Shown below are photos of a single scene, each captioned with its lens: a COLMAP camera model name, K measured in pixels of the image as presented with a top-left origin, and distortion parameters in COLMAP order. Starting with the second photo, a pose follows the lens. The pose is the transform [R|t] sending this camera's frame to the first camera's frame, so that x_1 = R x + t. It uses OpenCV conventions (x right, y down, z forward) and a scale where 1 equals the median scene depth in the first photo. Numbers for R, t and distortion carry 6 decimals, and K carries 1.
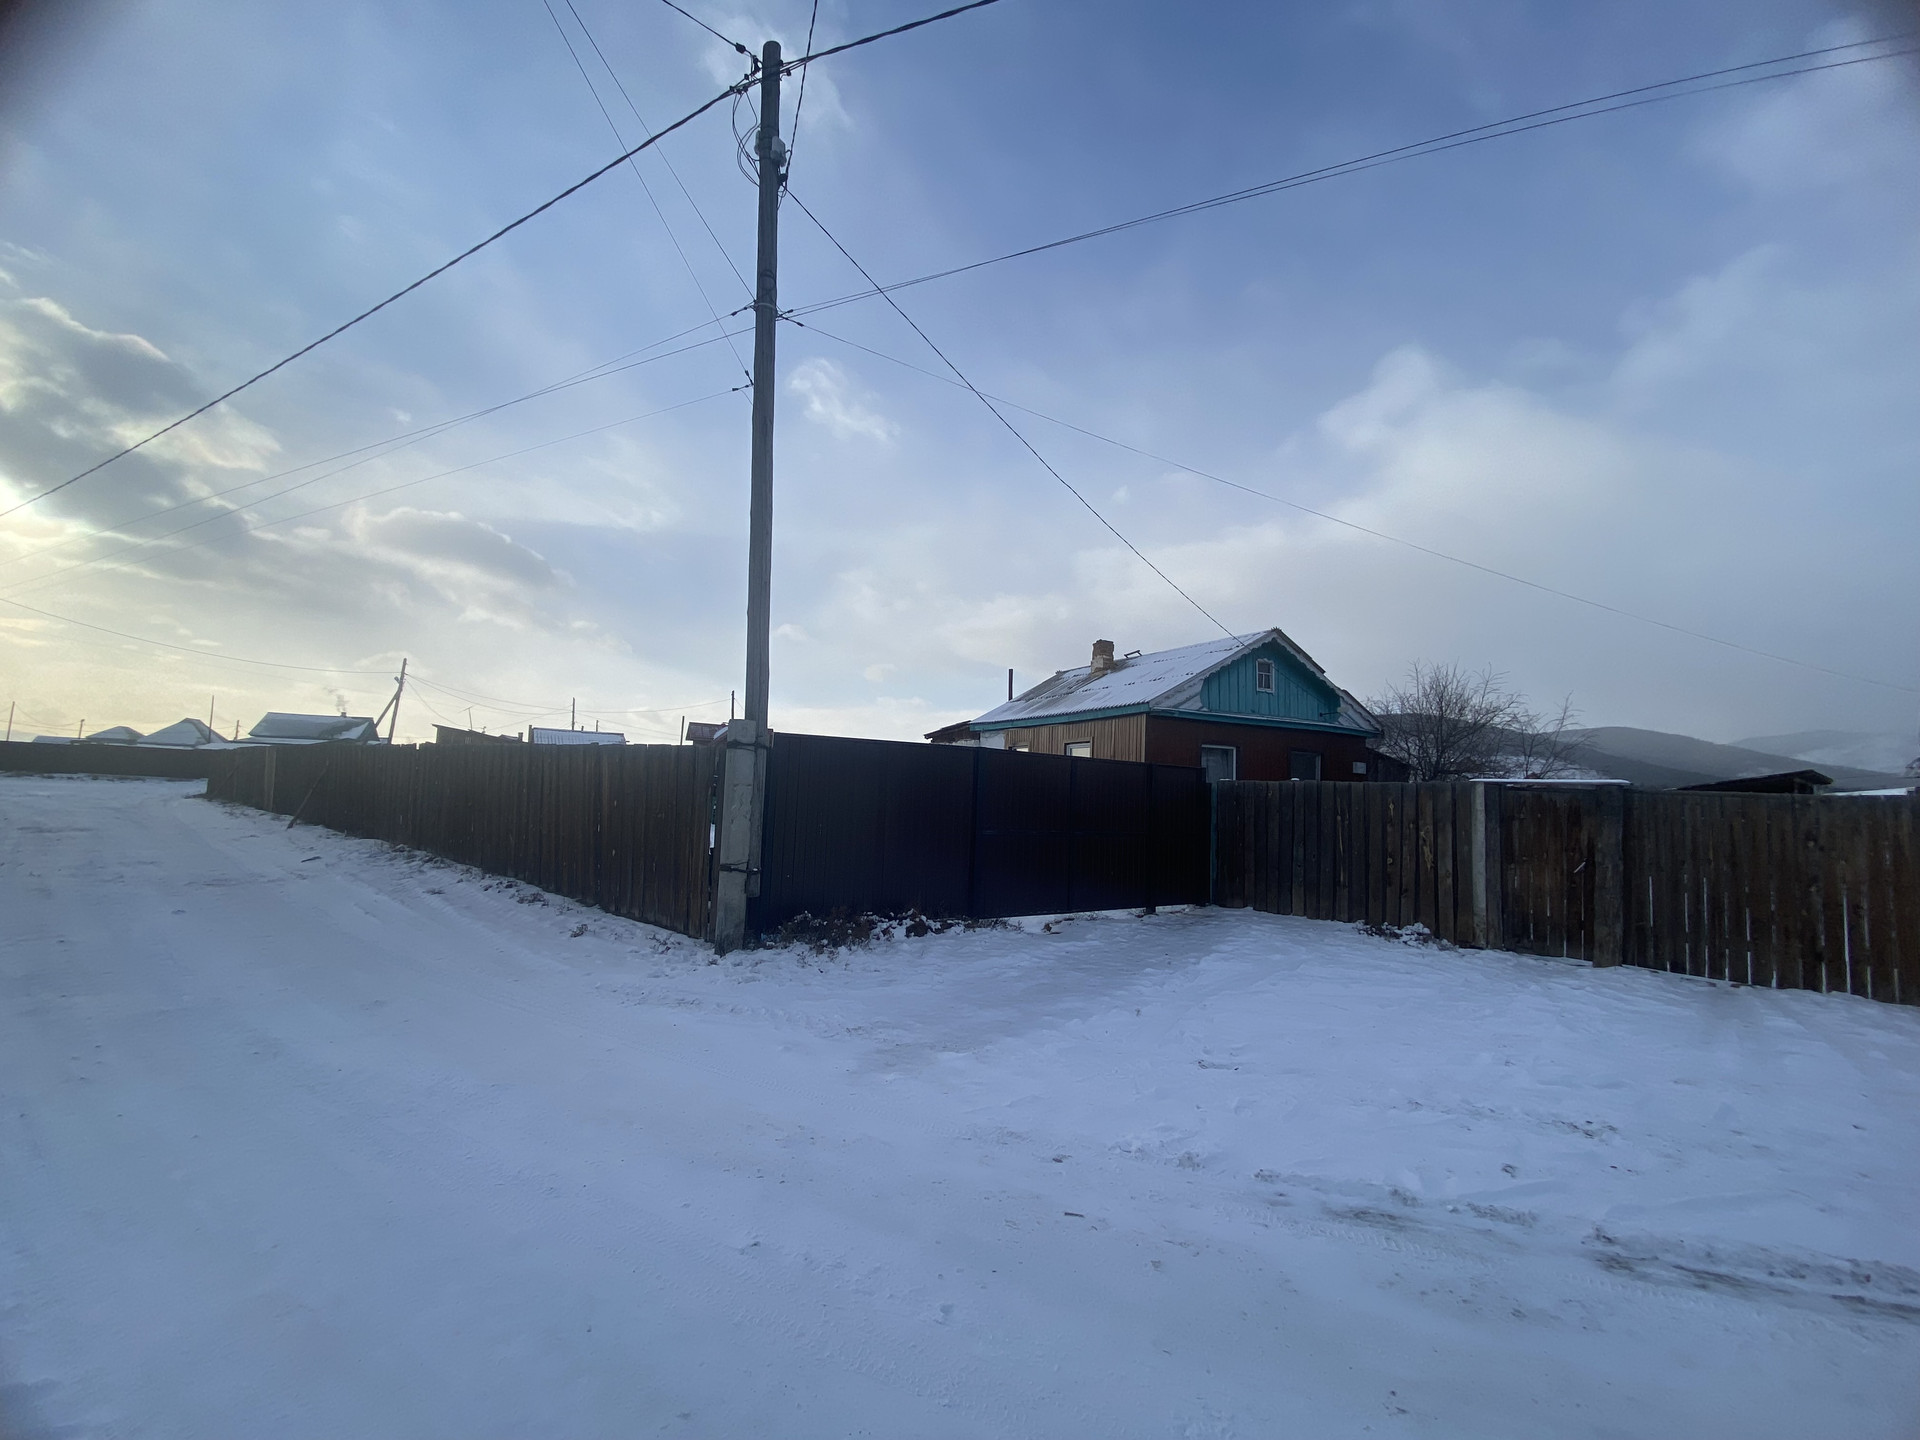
lens RADIAL K [[782.1, 0, 960.2], [0, 782.1, 718.3], [0, 0, 1]] dist [0.054182, -0.038900]
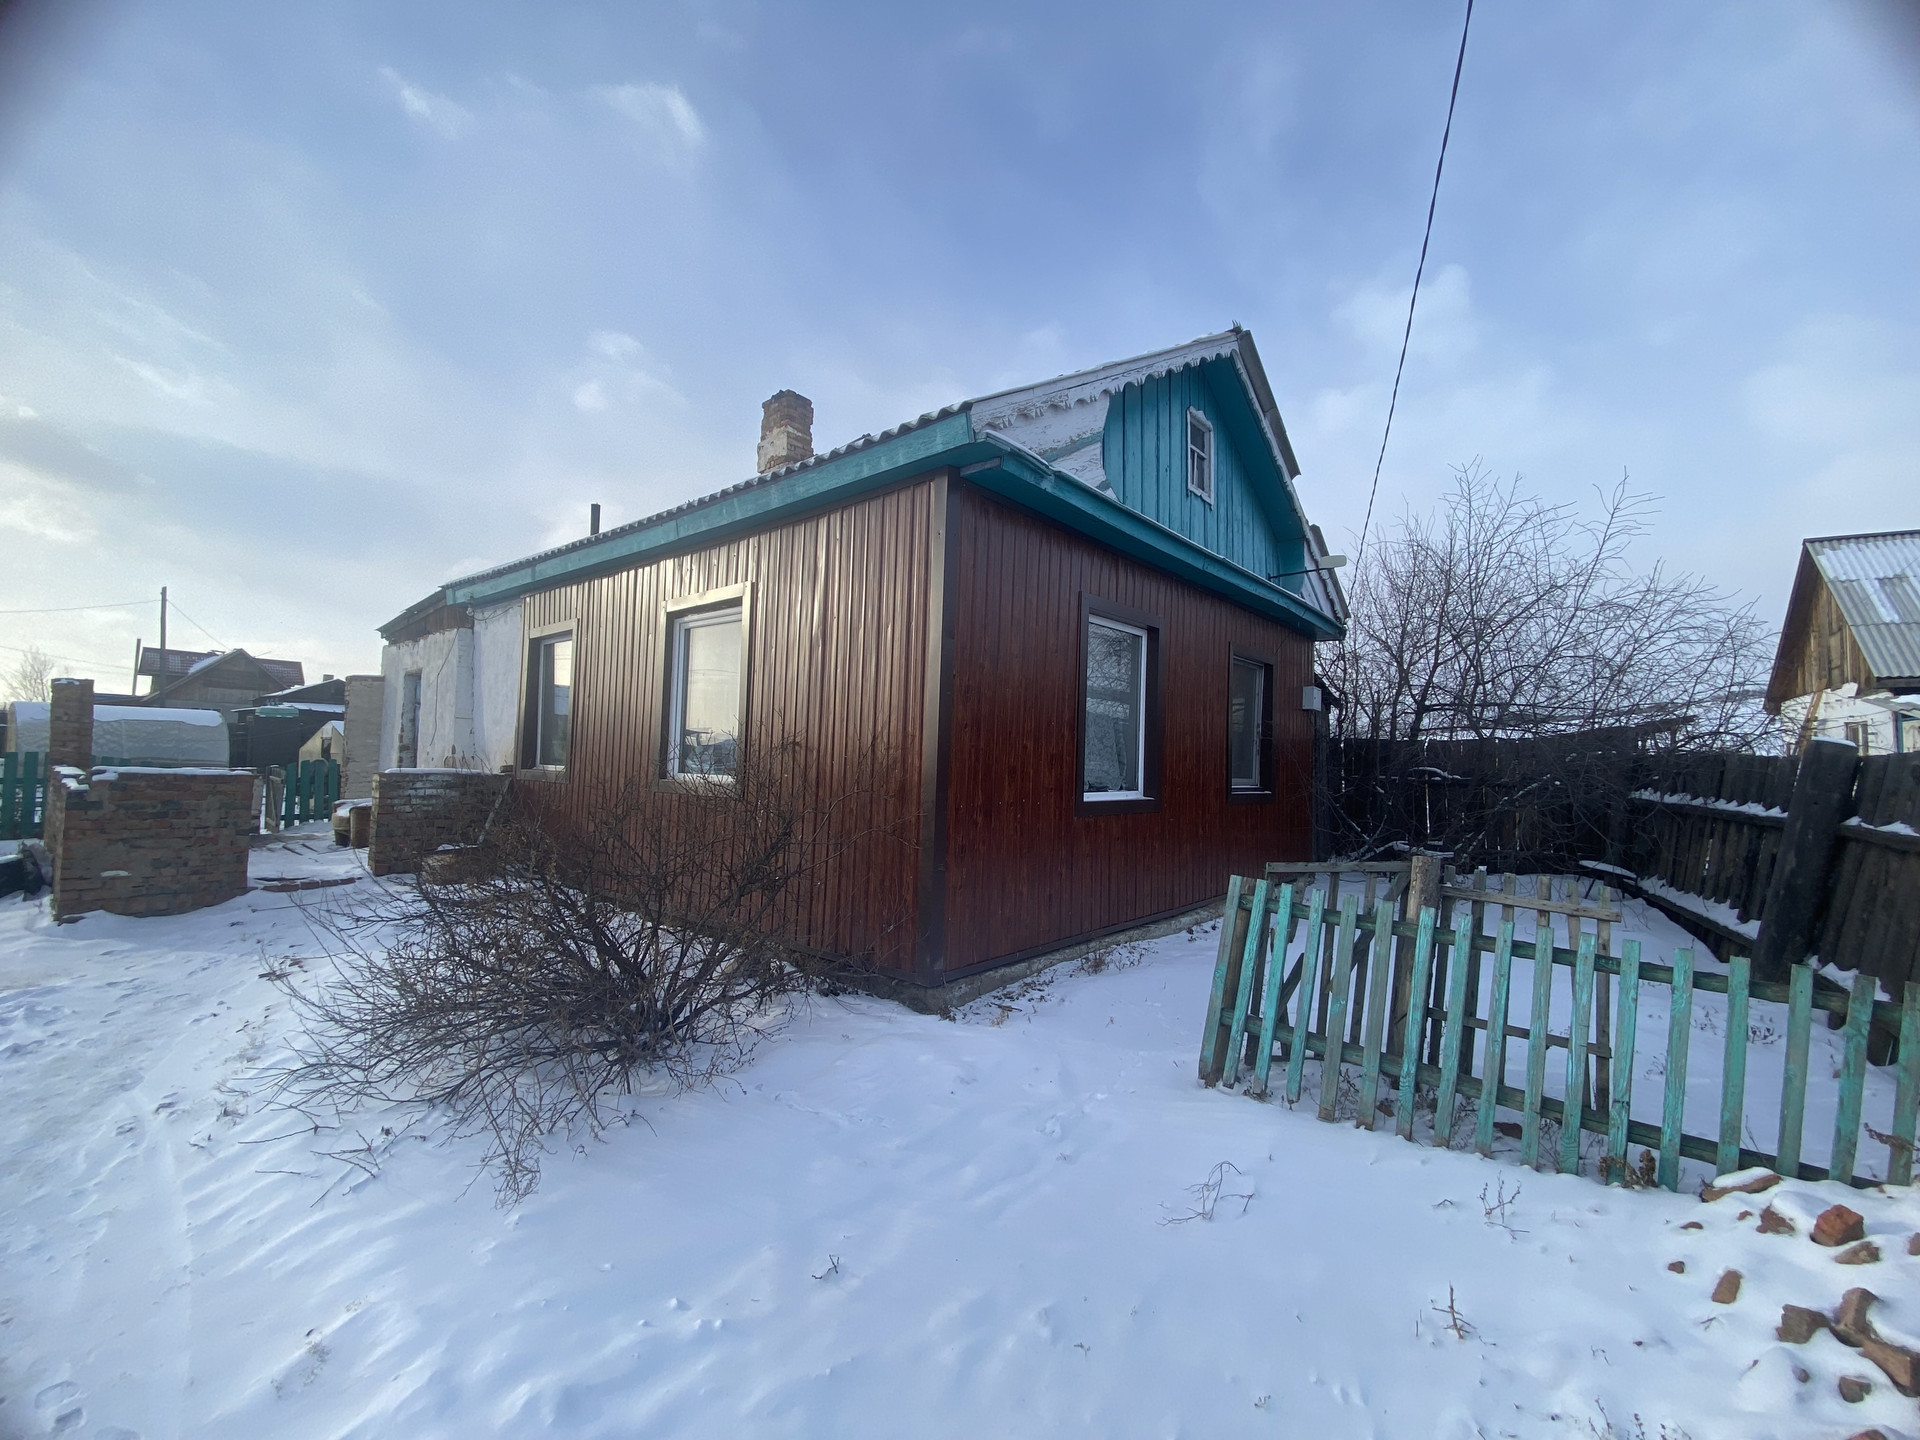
lens RADIAL K [[770.9, 0, 960.0], [0, 770.9, 720.0], [0, 0, 1]] dist [0.013254, -0.018736]
pose [[0.918579, 0.001773, 0.395233, 0.227051], [-0.025367, 0.998193, 0.054479, 0.108731], [-0.394422, -0.060069, 0.916964, 1.248807]]
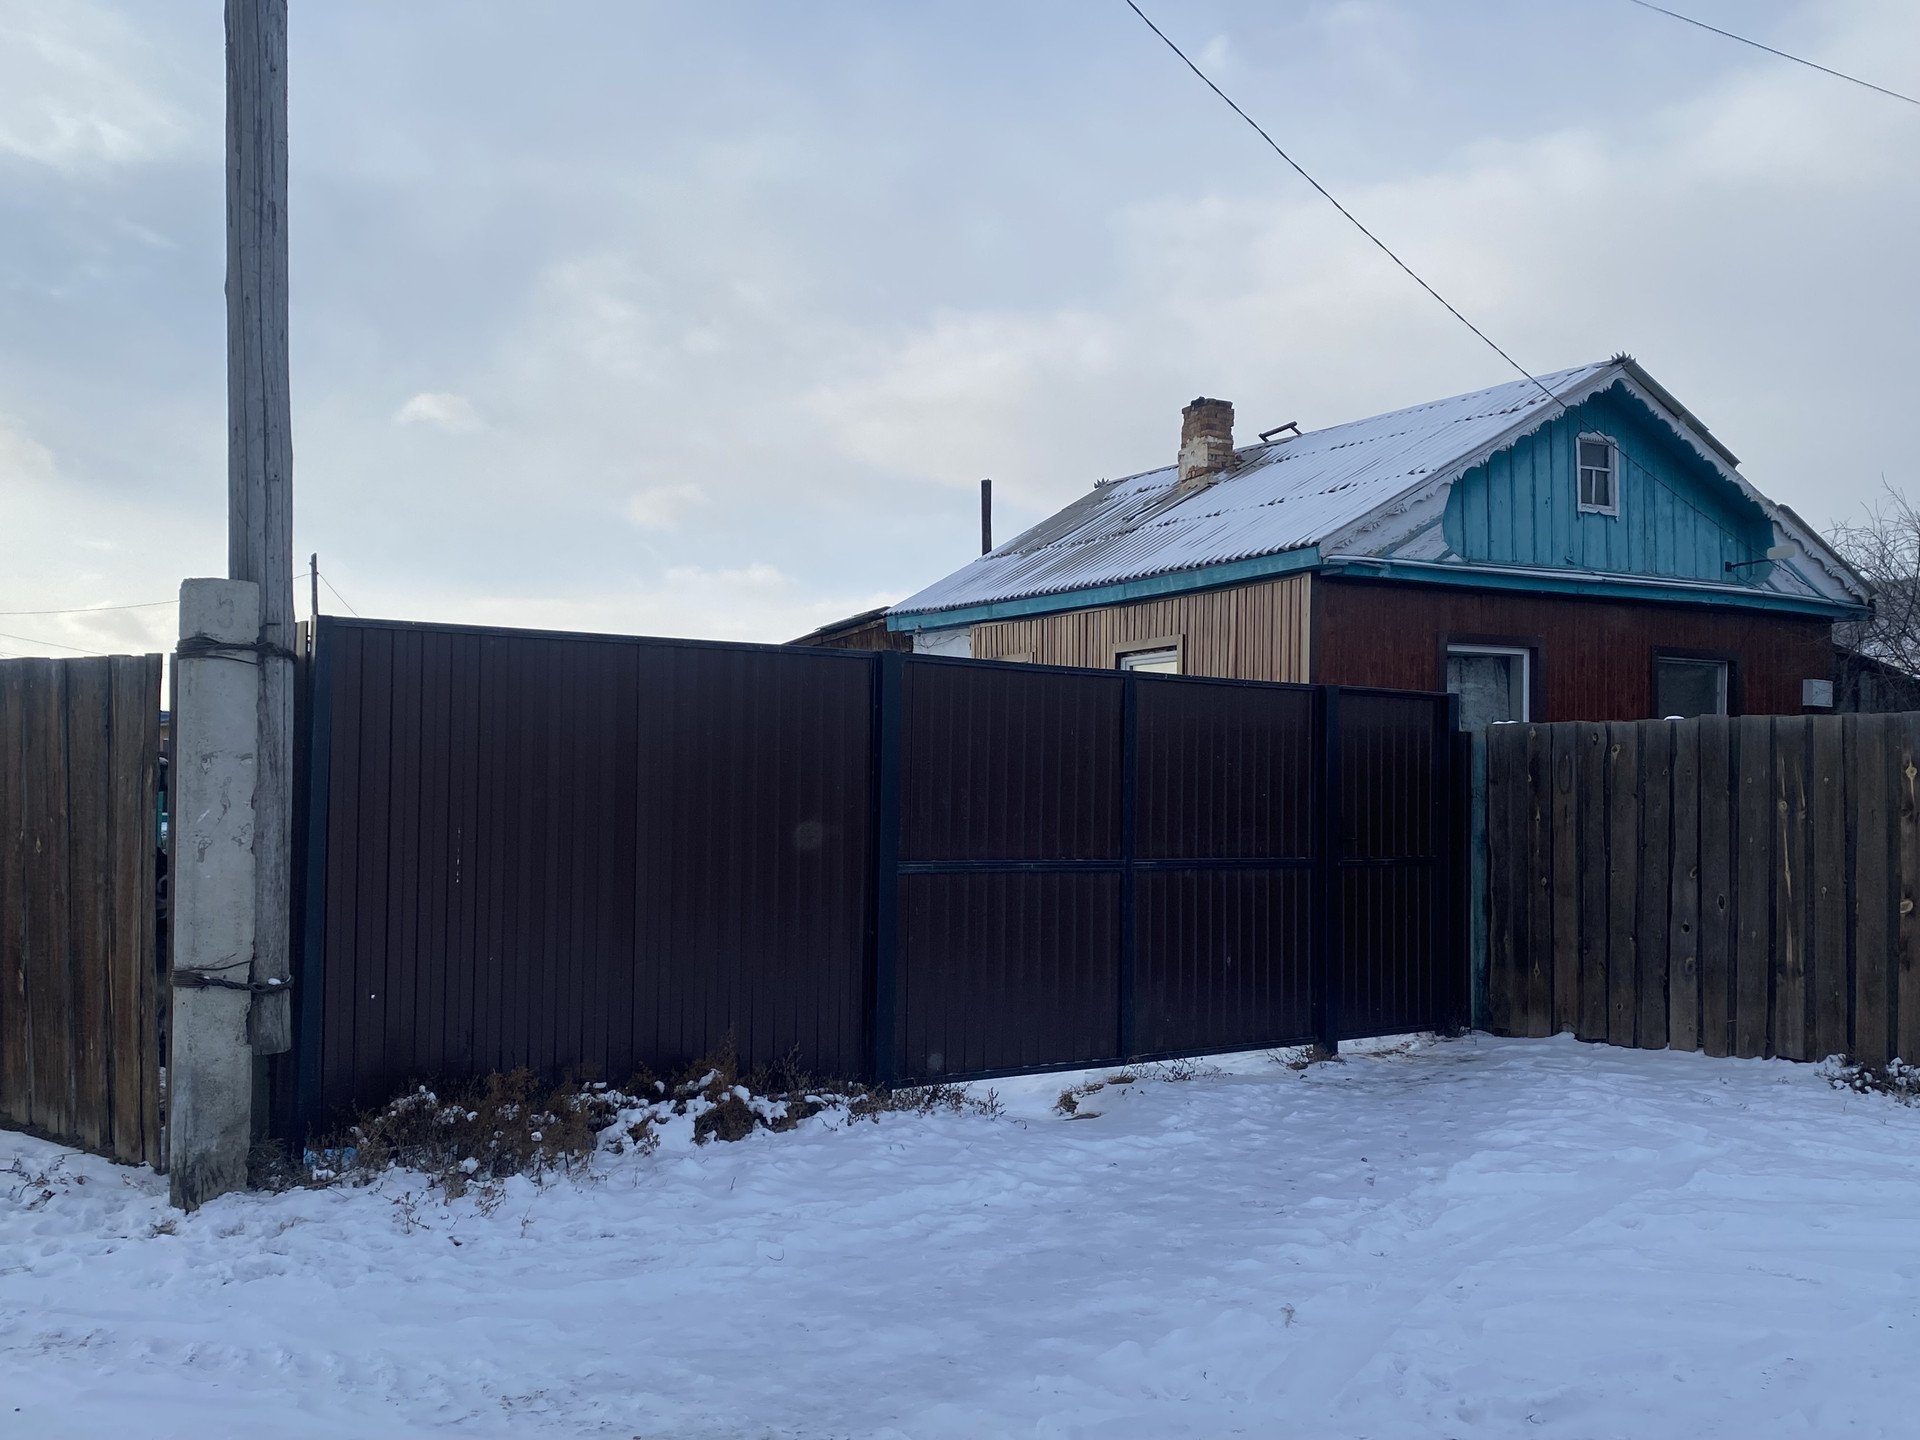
lens RADIAL K [[1855.4, 0, 960.0], [0, 1855.4, 720.0], [0, 0, 1]] dist [0.013521, -0.016178]
pose [[0.998784, -0.026820, 0.041360, 0.022659], [0.024404, 0.998027, 0.057851, 0.017336], [-0.042830, -0.056771, 0.997468, 0.076698]]
